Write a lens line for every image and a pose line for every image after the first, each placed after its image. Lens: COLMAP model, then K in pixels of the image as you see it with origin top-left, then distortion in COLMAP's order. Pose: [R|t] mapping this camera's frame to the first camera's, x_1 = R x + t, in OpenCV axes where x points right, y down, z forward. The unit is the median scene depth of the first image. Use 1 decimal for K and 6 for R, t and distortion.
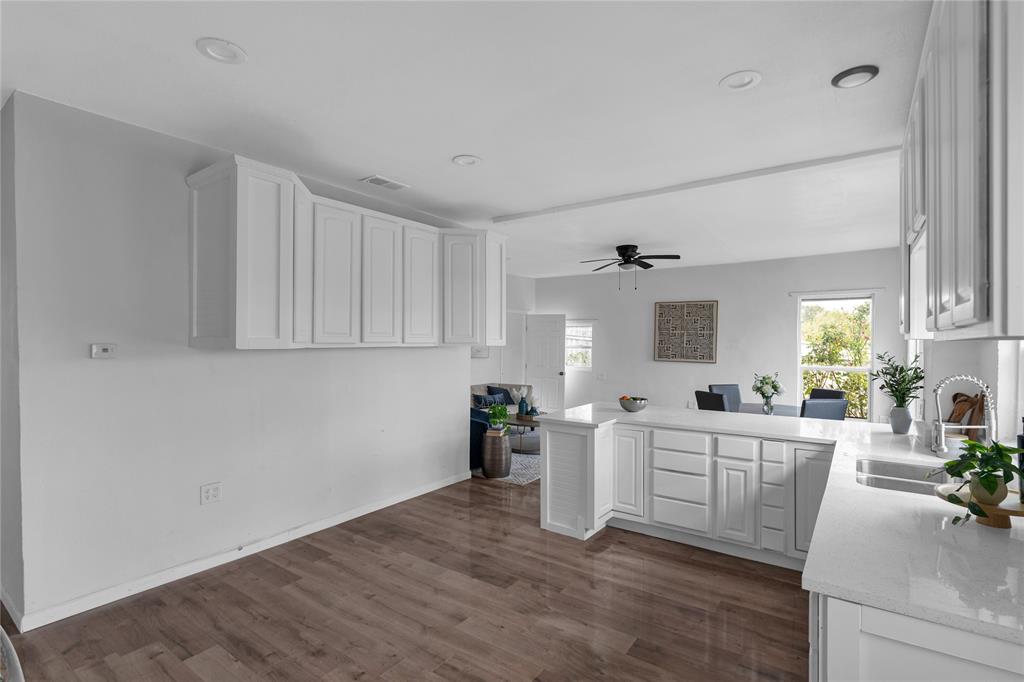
lens RADIAL K [[486.2, 0, 512.4], [0, 486.2, 347.6], [0, 0, 1]] dist [-0.000806, -0.000246]
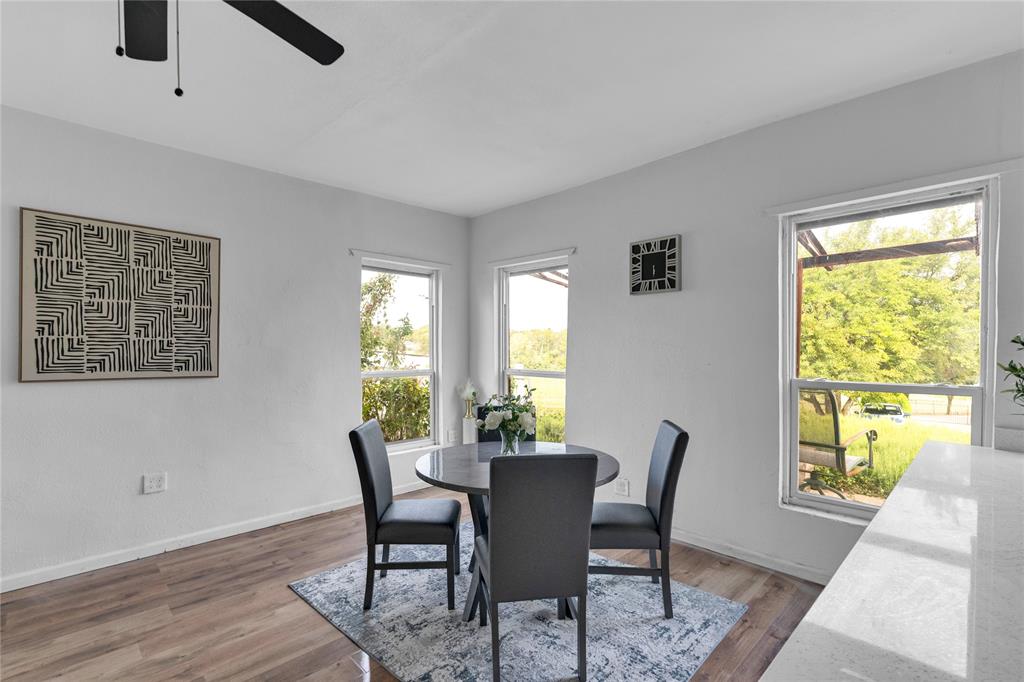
lens RADIAL K [[470.8, 0, 510.8], [0, 470.8, 357.1], [0, 0, 1]] dist [-0.001165, 0.000058]
pose [[0.179137, -0.022589, 0.983565, 0.056165], [0.012495, 0.999708, 0.020684, 0.011300], [-0.983745, 0.008584, 0.179367, 0.950956]]
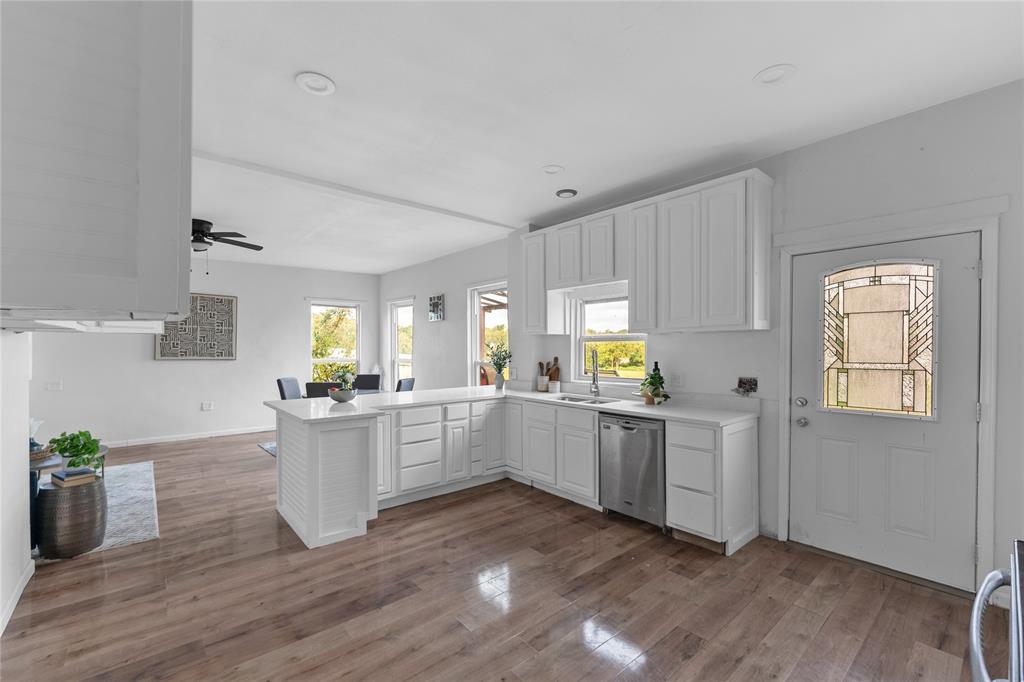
lens RADIAL K [[432.6, 0, 515.7], [0, 432.6, 352.7], [0, 0, 1]] dist [-0.001508, -0.000166]
pose [[0.242261, -0.015699, 0.970084, -0.428049], [0.010083, 0.999856, 0.013663, 0.016148], [-0.970159, 0.006471, 0.242384, 0.343576]]
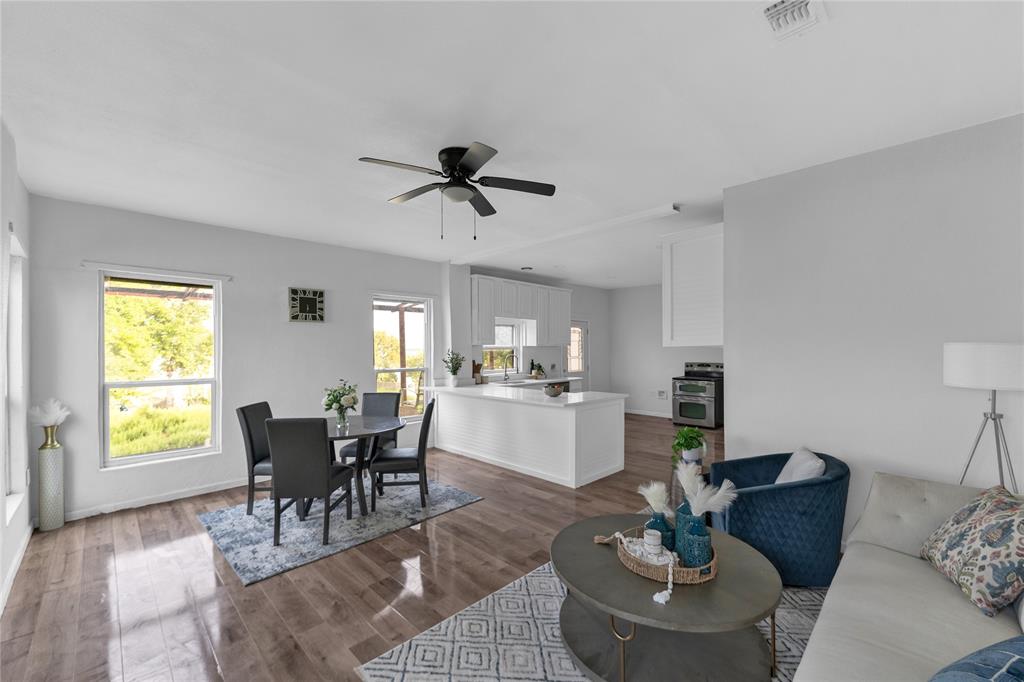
lens RADIAL K [[414.8, 0, 511.6], [0, 414.8, 352.7], [0, 0, 1]] dist [0.000662, 0.000104]
pose [[-0.983841, 0.001355, 0.179038, 0.124319], [0.005185, 0.999768, 0.020923, -0.010213], [-0.178968, 0.021513, -0.983620, 1.702283]]
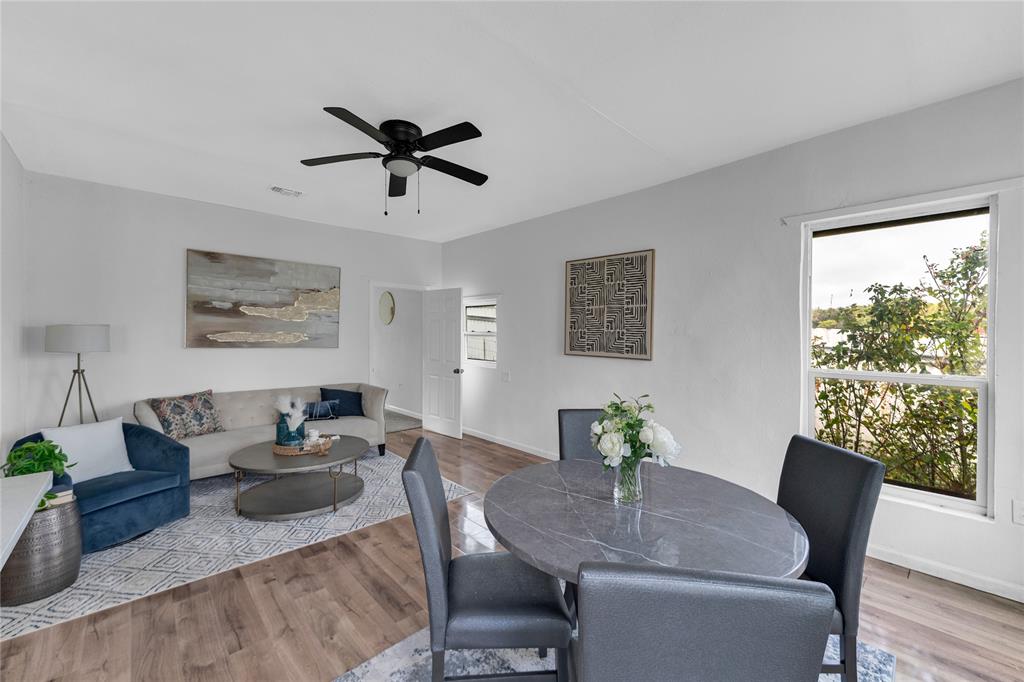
lens RADIAL K [[413.6, 0, 512.0], [0, 413.6, 341.0], [0, 0, 1]] dist [0.000624, -0.000054]
pose [[0.976280, 0.003191, -0.216487, 0.529840], [-0.002952, 0.999995, 0.001429, 0.013561], [0.216491, -0.000756, 0.976284, 0.721705]]
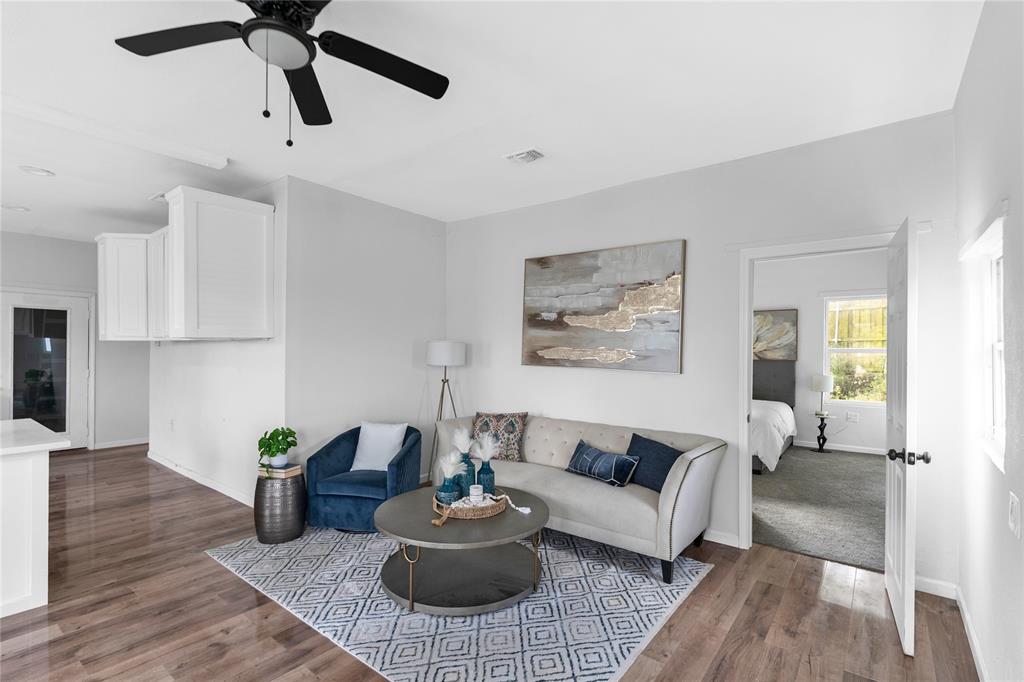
lens RADIAL K [[477.5, 0, 513.2], [0, 477.5, 353.3], [0, 0, 1]] dist [-0.000988, -0.000134]
pose [[-0.050176, 0.003639, -0.998734, 0.609344], [-0.020900, 0.999771, 0.004693, 0.005913], [0.998522, 0.021109, -0.050088, 1.378419]]
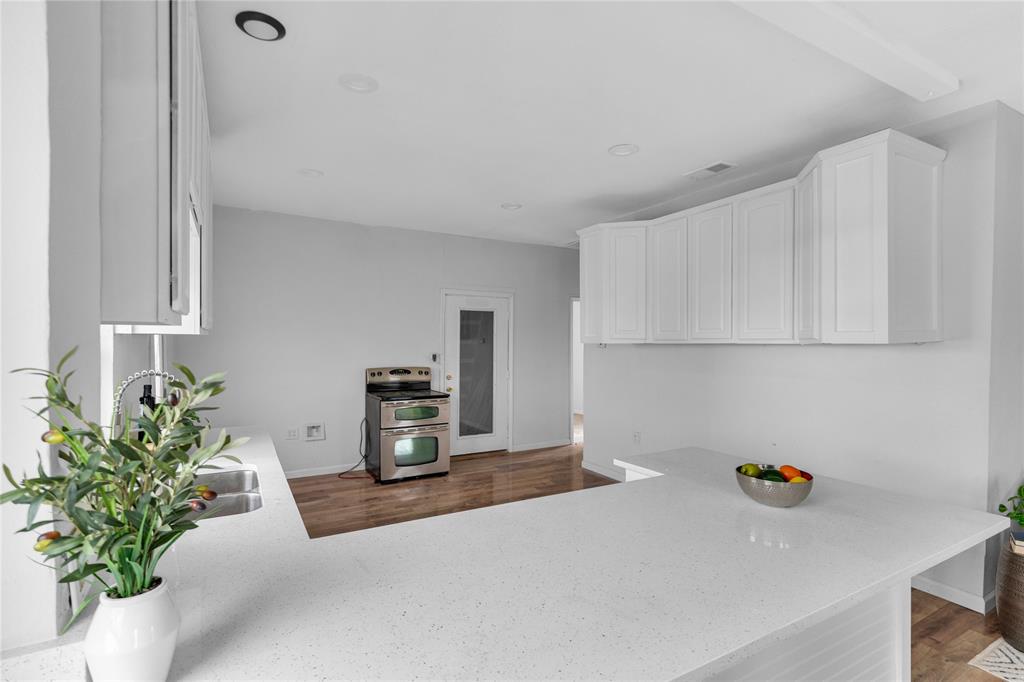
lens RADIAL K [[493.3, 0, 507.7], [0, 493.3, 346.2], [0, 0, 1]] dist [0.001283, 0.000303]
pose [[-0.427555, 0.006583, -0.903965, 0.571672], [-0.012316, 0.999838, 0.013106, -0.002043], [0.903905, 0.016737, -0.427405, 0.775079]]
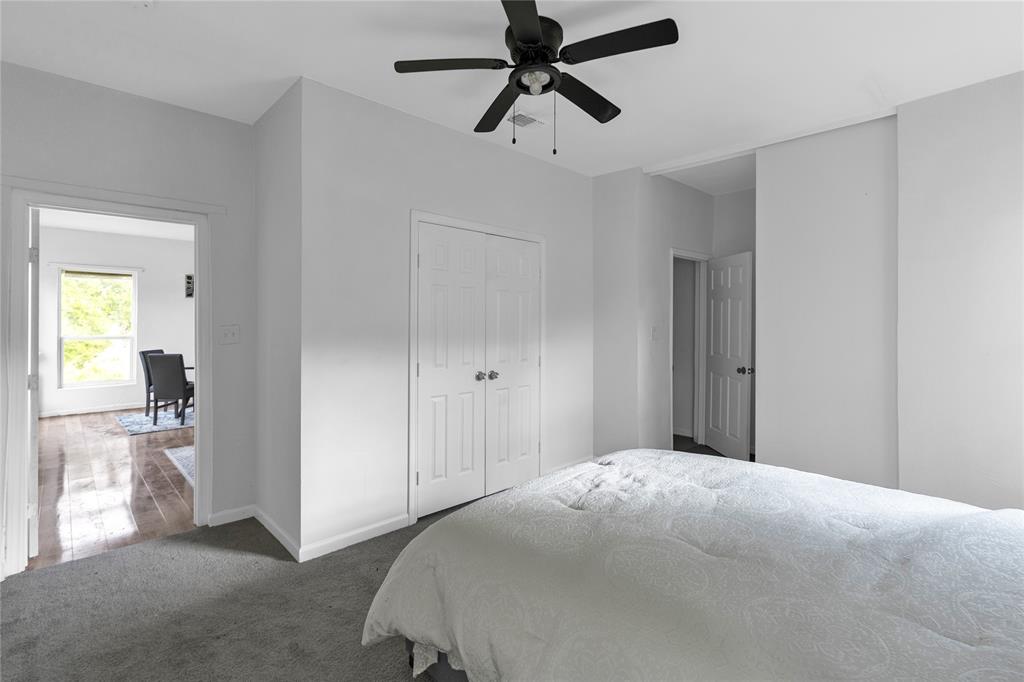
lens RADIAL K [[477.9, 0, 512.9], [0, 477.9, 324.4], [0, 0, 1]] dist [-0.000670, 0.000072]
pose [[-0.979840, -0.003494, 0.199752, -0.565598], [0.000135, 0.999835, 0.018156, -0.005035], [-0.199782, 0.017817, -0.979678, 2.183349]]
